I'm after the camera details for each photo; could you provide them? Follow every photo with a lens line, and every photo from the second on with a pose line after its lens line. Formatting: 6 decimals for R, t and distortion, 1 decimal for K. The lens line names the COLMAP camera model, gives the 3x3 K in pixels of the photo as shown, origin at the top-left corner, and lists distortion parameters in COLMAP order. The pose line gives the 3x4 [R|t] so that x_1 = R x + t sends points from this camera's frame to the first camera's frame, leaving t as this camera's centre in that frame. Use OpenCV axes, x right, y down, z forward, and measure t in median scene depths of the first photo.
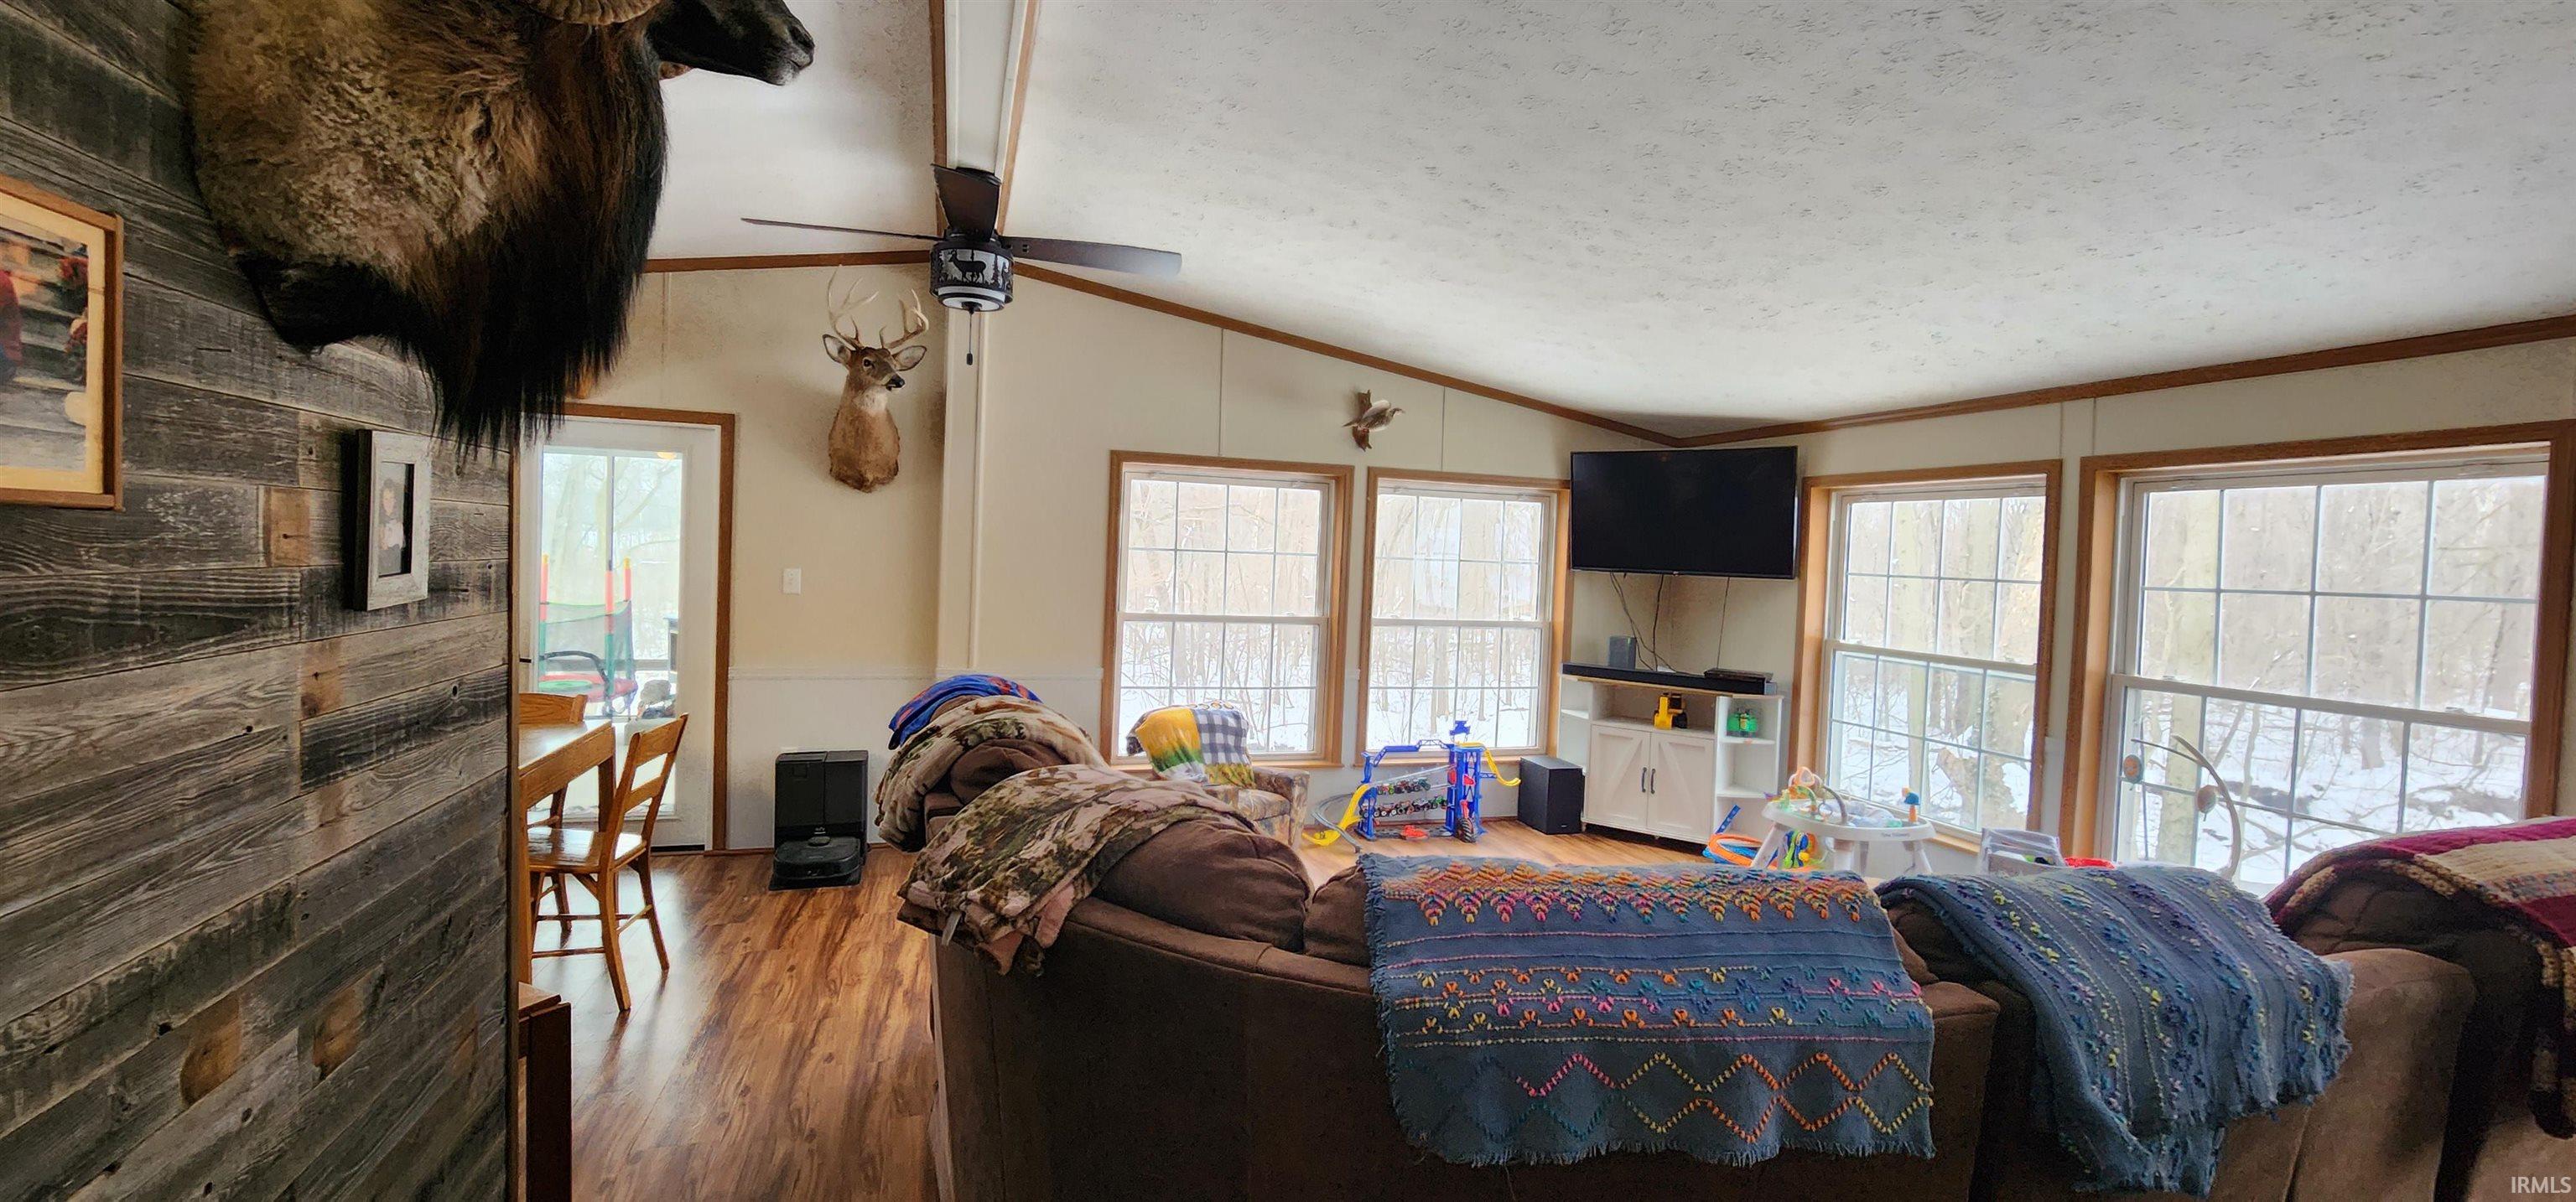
lens RADIAL K [[1057.4, 0, 1284.2], [0, 1057.4, 591.3], [0, 0, 1]] dist [0.000386, 0.000088]
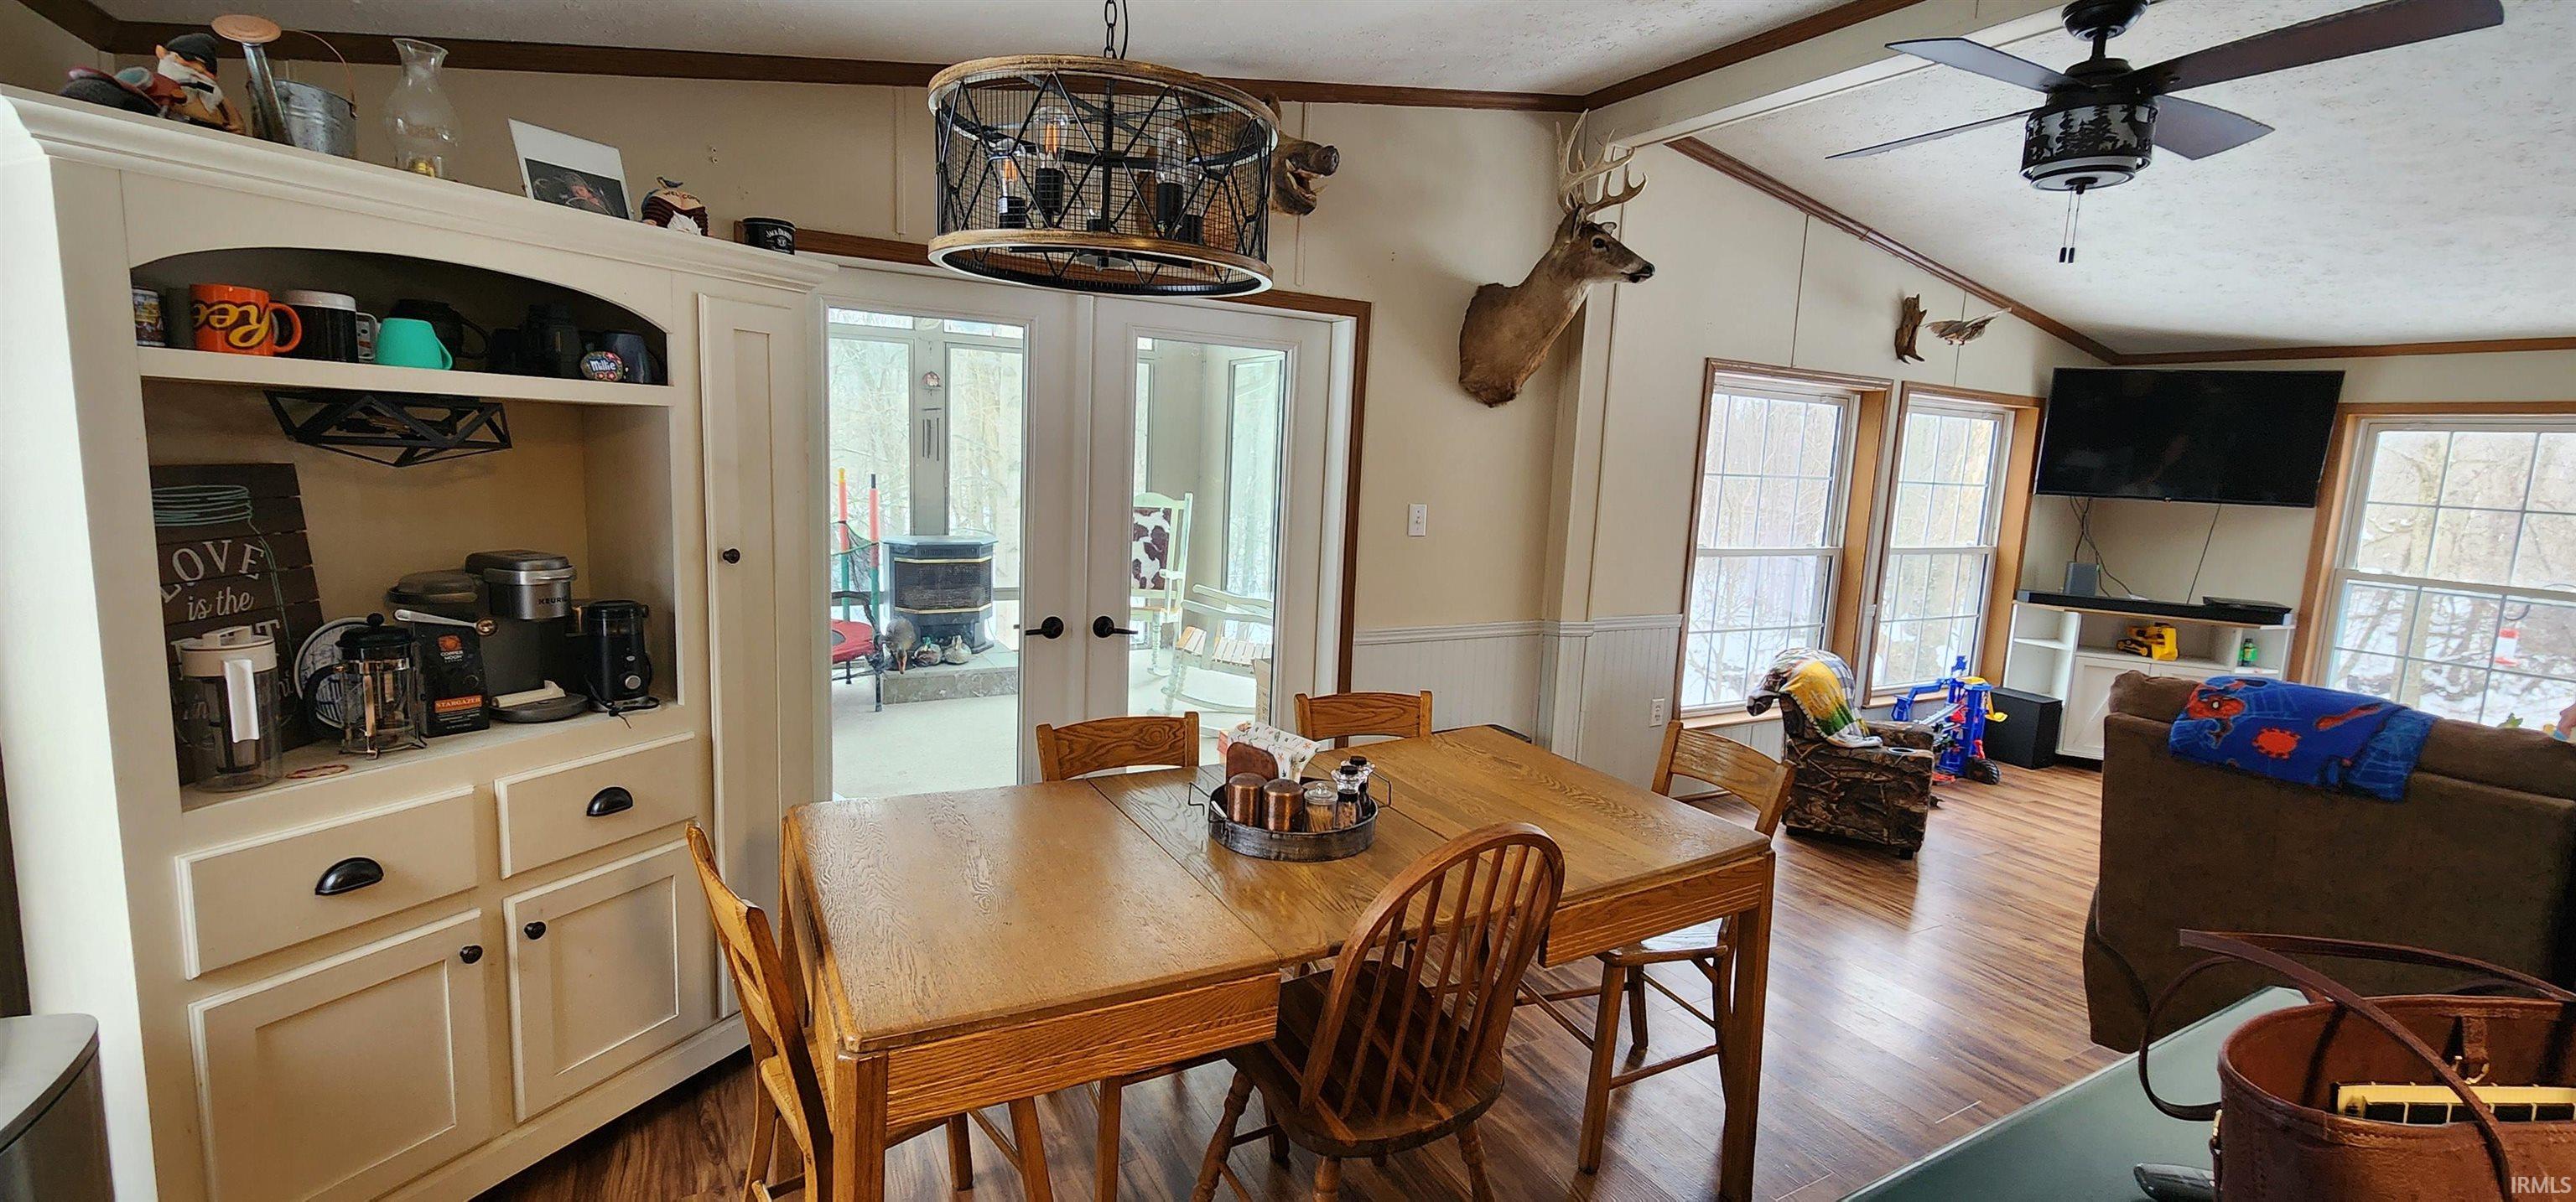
lens RADIAL K [[1057.4, 0, 1285.0], [0, 1057.4, 598.3], [0, 0, 1]] dist [0.000386, 0.000088]
pose [[0.979916, -0.020259, 0.198379, -0.639817], [-0.002603, 0.993441, 0.114313, -0.036913], [-0.199394, -0.112534, 0.973436, 0.212116]]
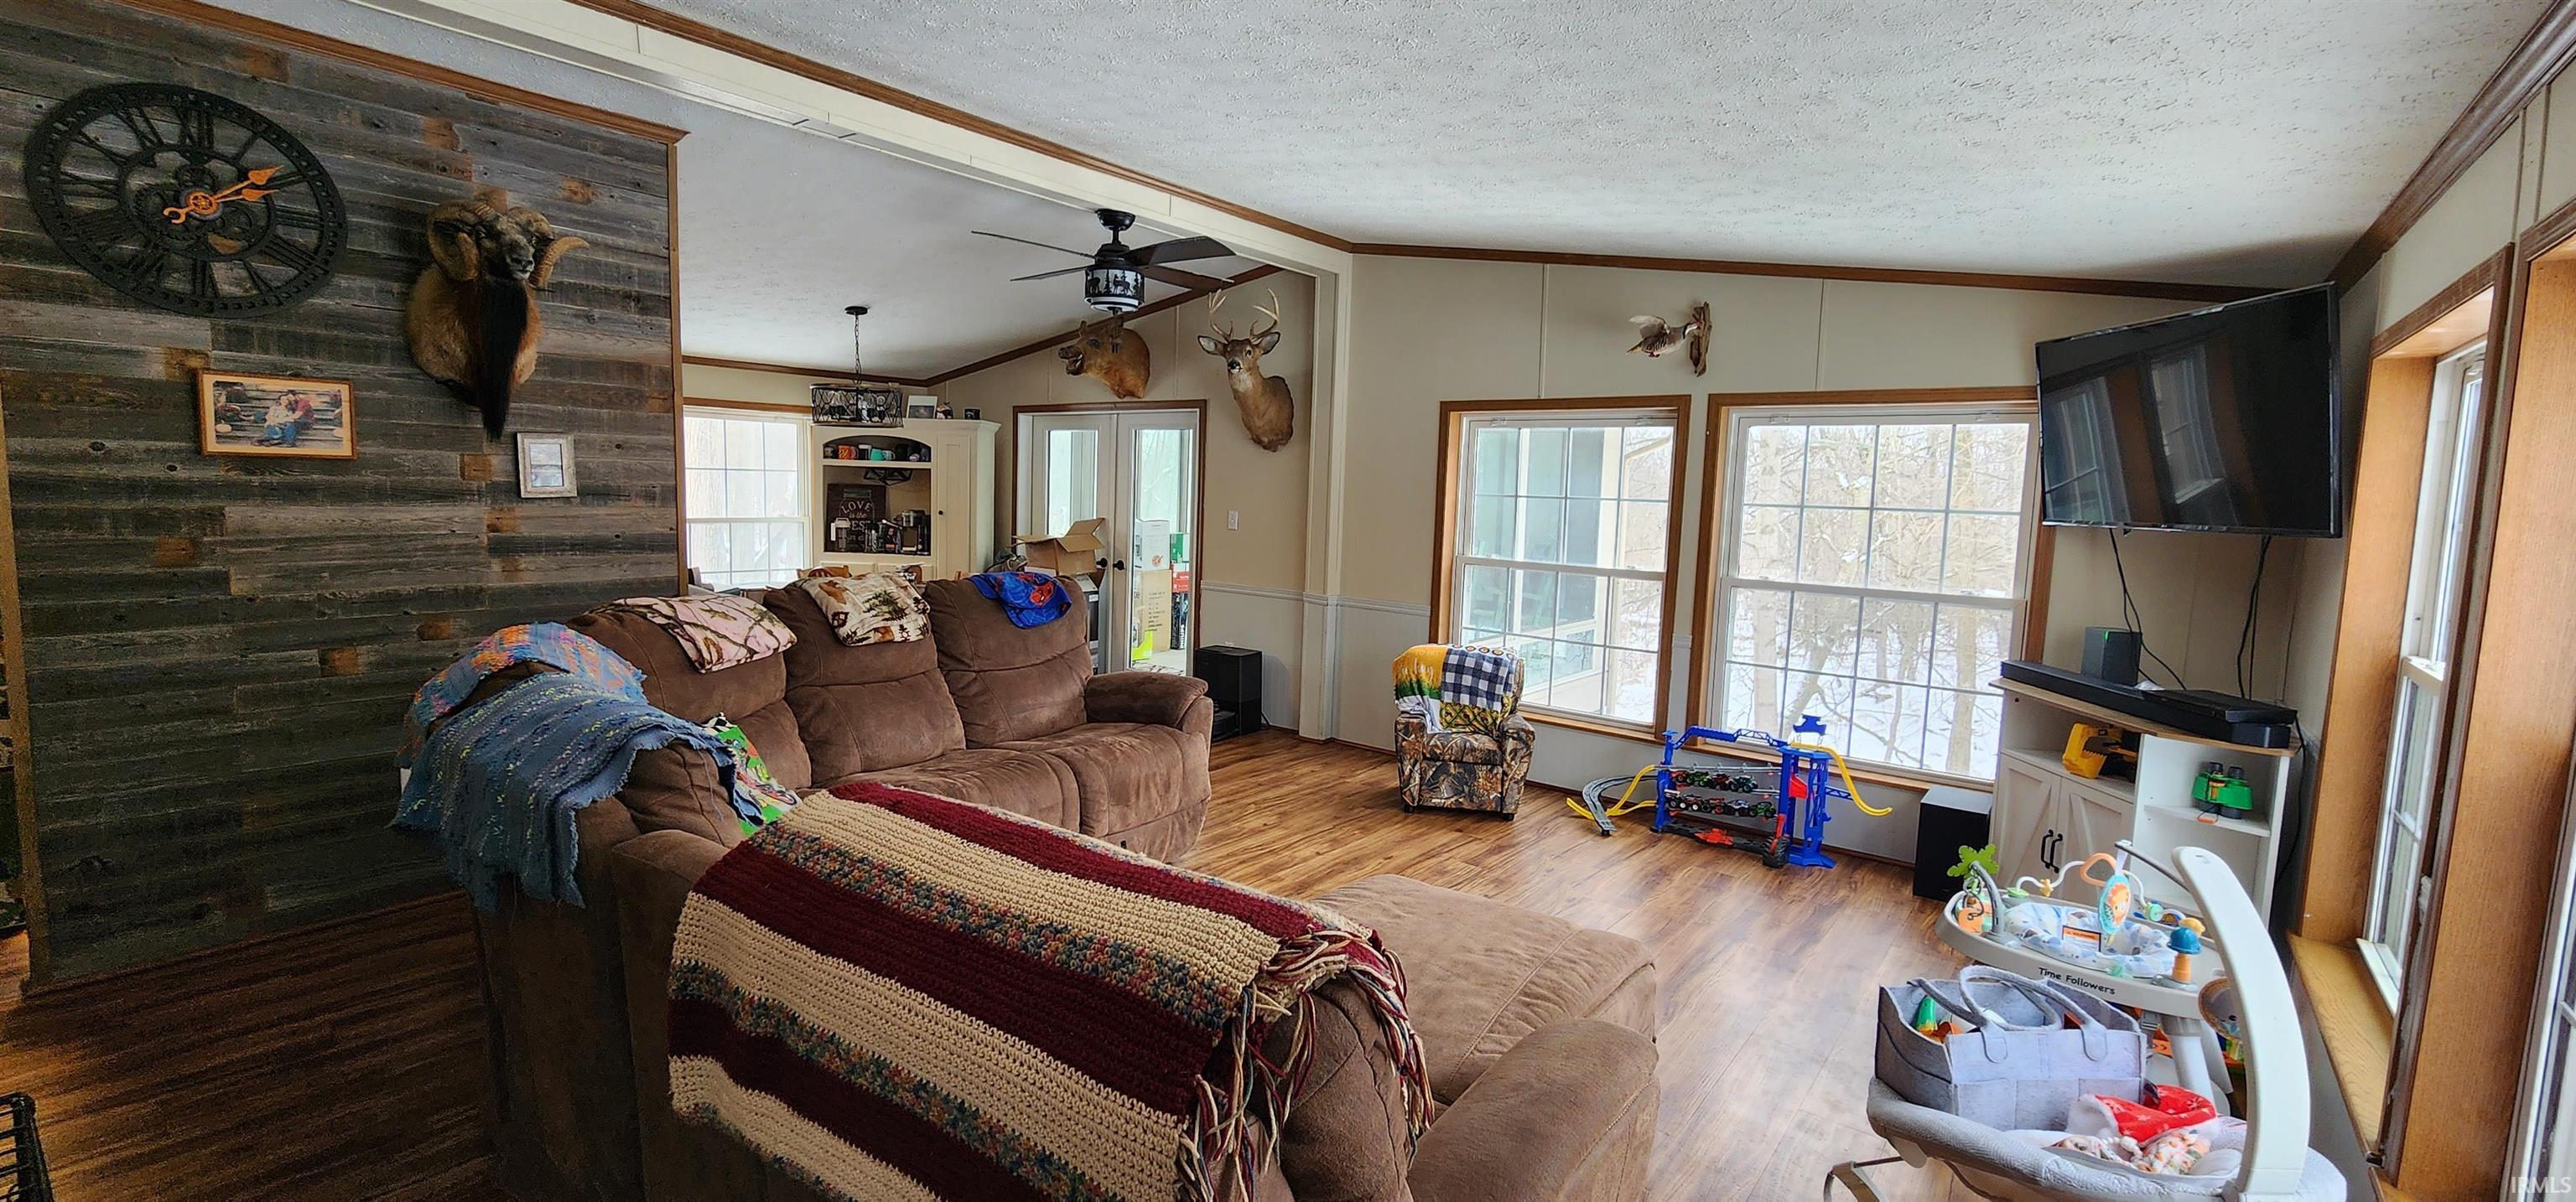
lens RADIAL K [[1057.4, 0, 1273.0], [0, 1057.4, 586.2], [0, 0, 1]] dist [0.000386, 0.000088]
pose [[0.557466, 0.059923, -0.828034, 0.608605], [-0.041150, 0.998160, 0.044531, 0.010852], [0.829179, 0.009249, 0.558906, 0.256252]]
